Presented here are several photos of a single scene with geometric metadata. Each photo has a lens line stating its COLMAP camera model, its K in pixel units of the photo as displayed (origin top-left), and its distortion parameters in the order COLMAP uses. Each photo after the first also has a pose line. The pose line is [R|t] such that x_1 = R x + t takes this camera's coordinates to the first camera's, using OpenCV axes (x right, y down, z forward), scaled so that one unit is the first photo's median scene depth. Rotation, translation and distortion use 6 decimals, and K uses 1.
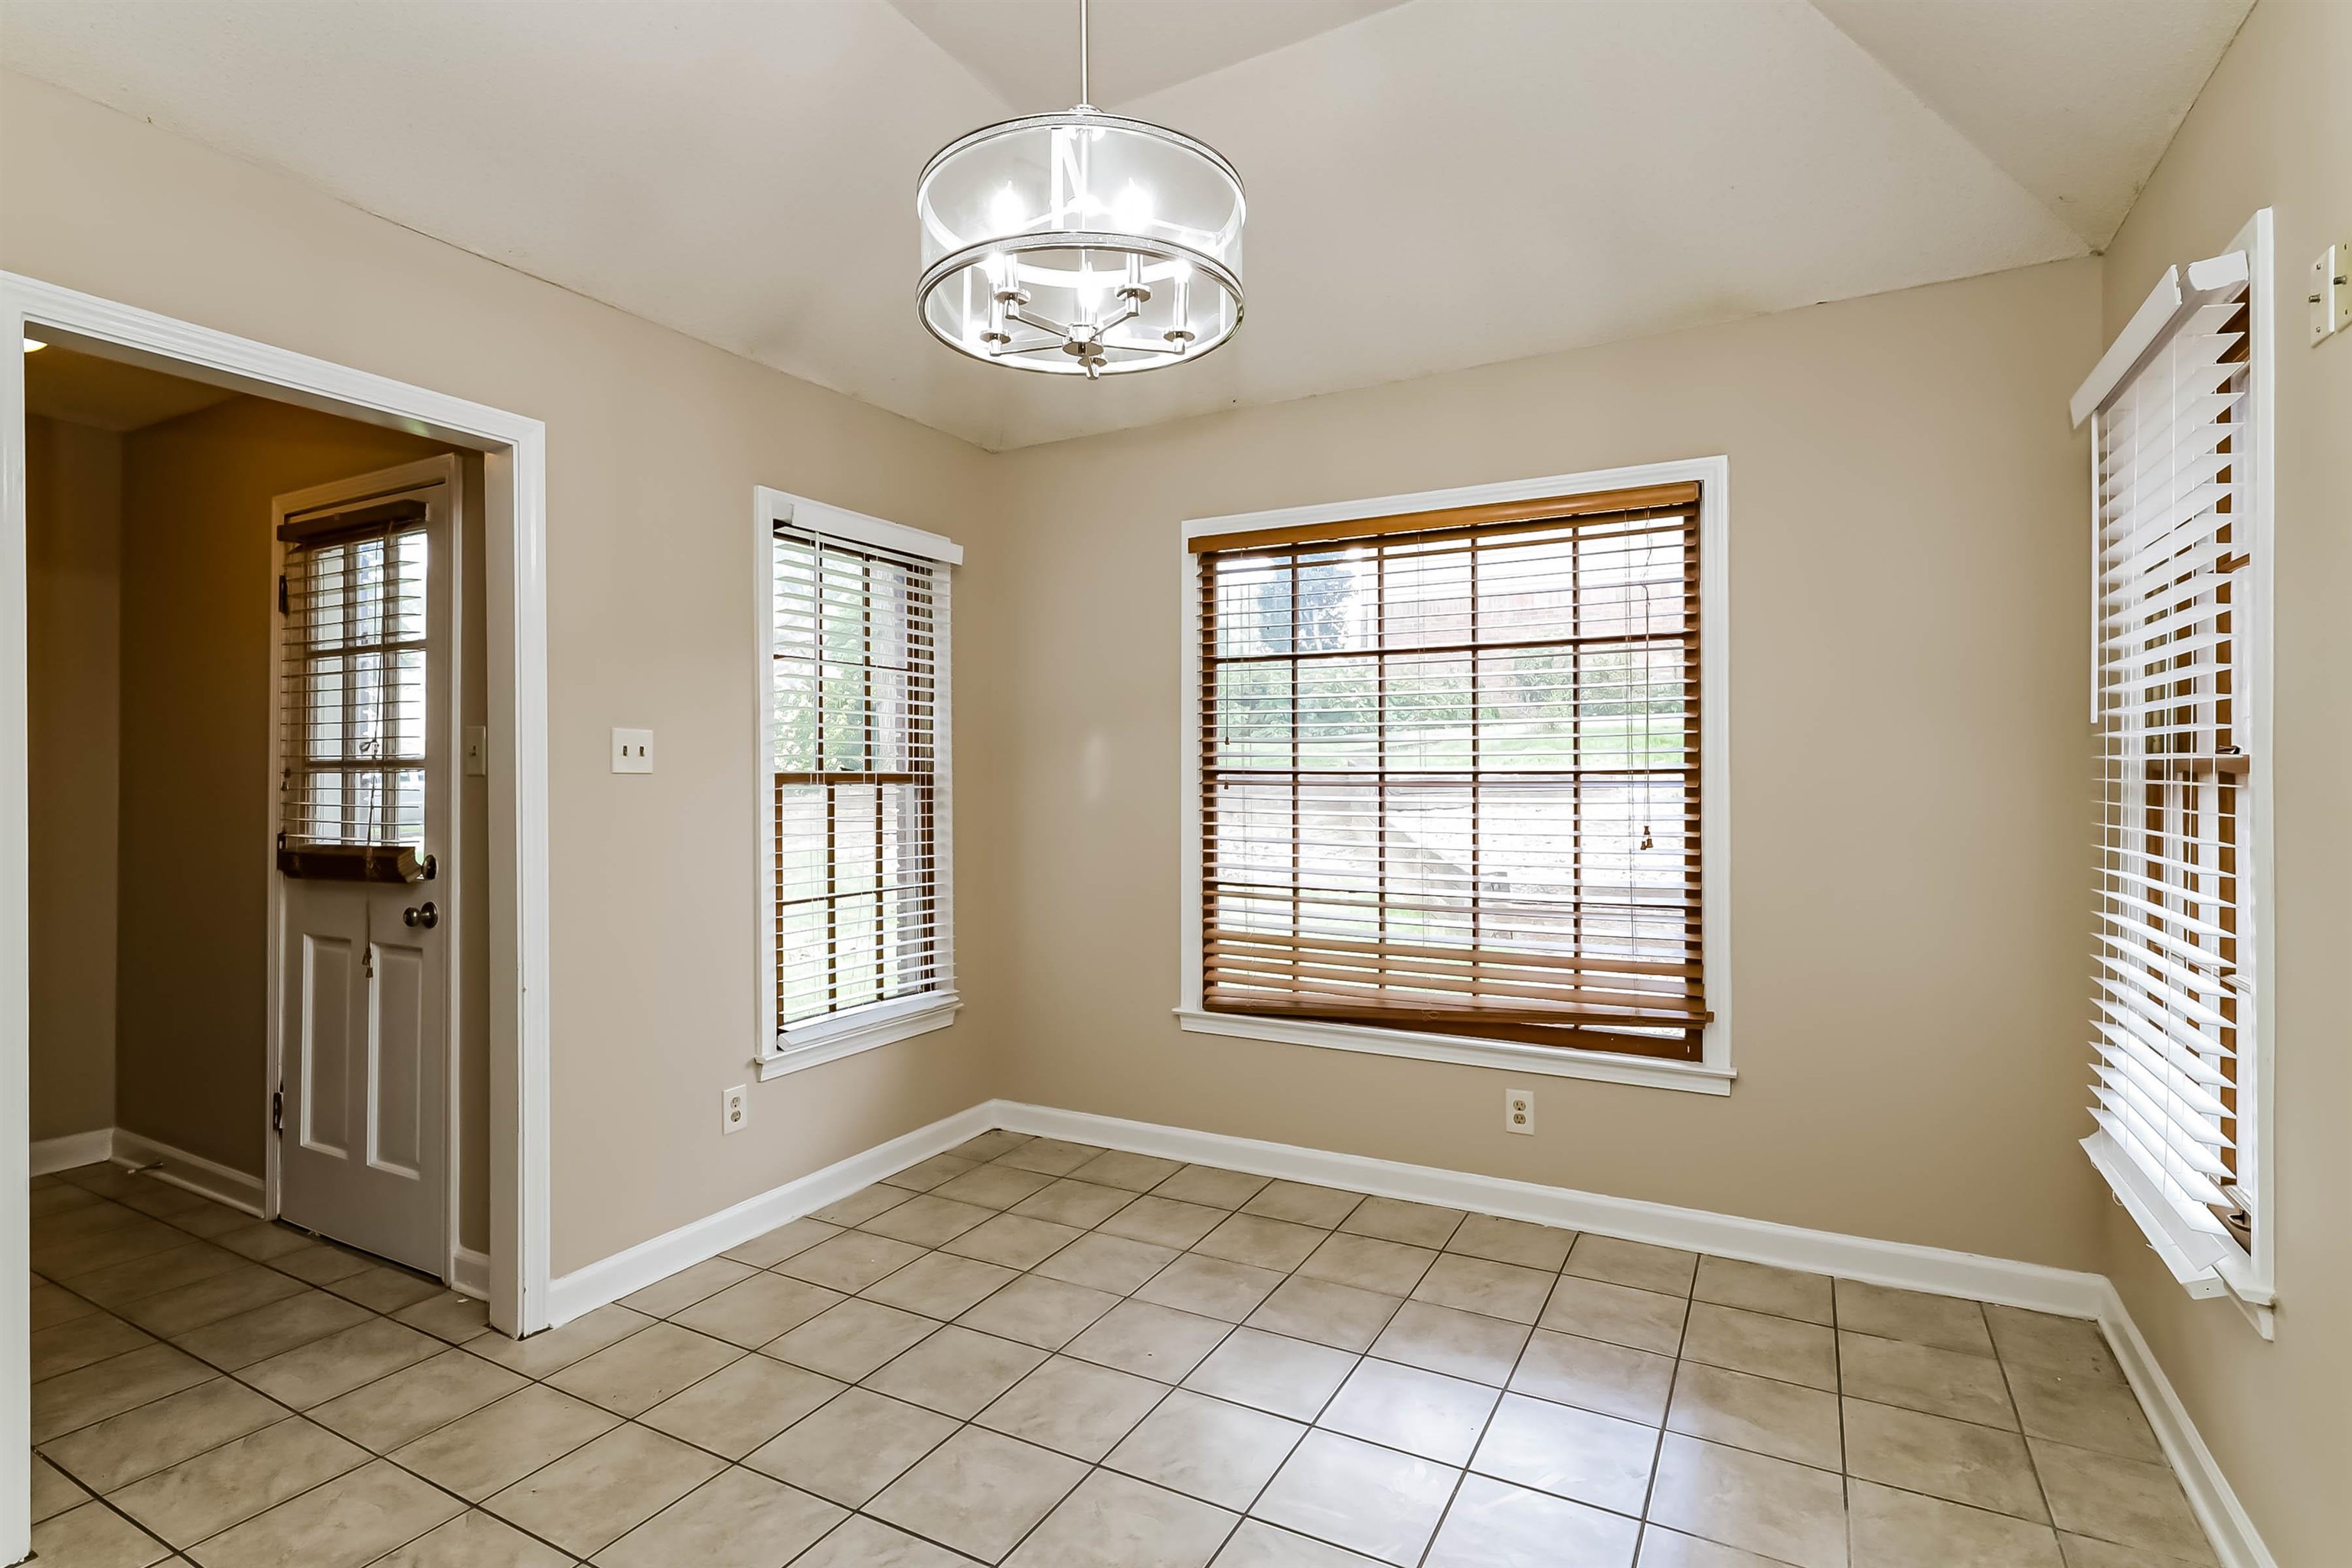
lens RADIAL K [[1136.4, 0, 1163.1], [0, 1136.4, 779.6], [0, 0, 1]] dist [-0.001565, -0.000211]
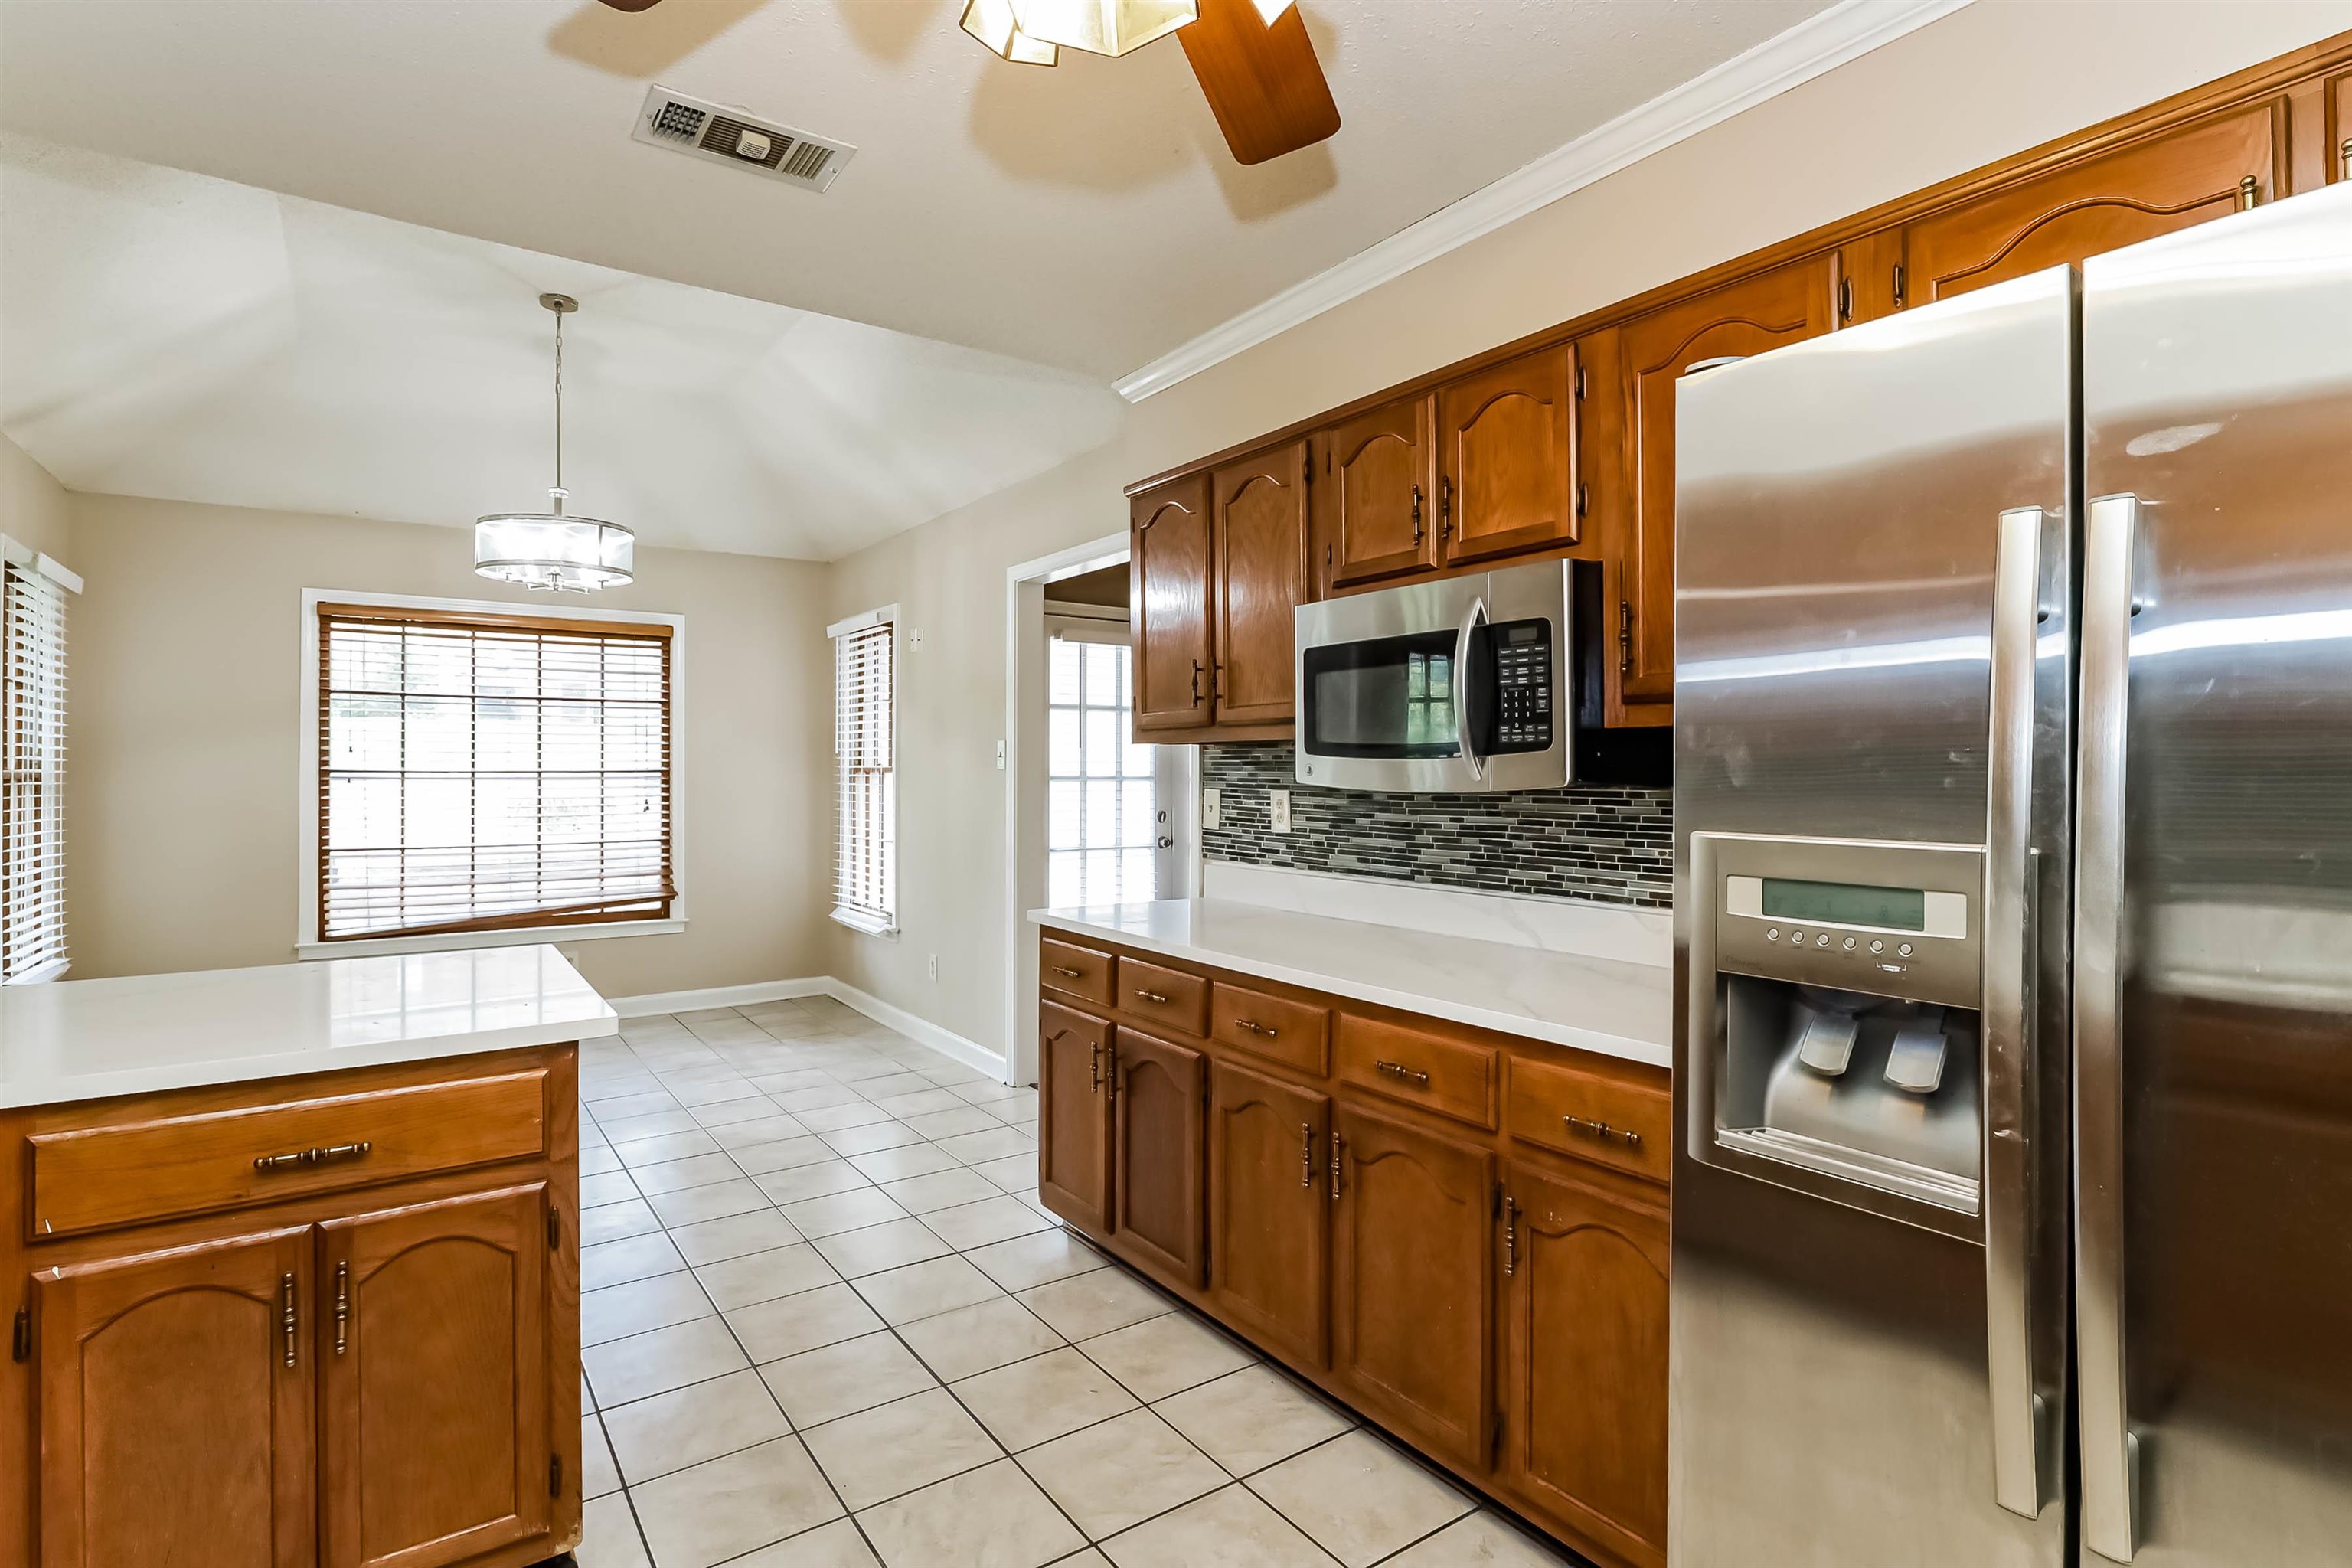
lens RADIAL K [[1136.4, 0, 1189.2], [0, 1136.4, 789.4], [0, 0, 1]] dist [-0.001565, -0.000211]
pose [[0.455358, -0.010677, 0.890244, -0.872511], [0.004175, 0.999943, 0.009857, 0.008340], [-0.890299, -0.000772, 0.455376, -0.708760]]
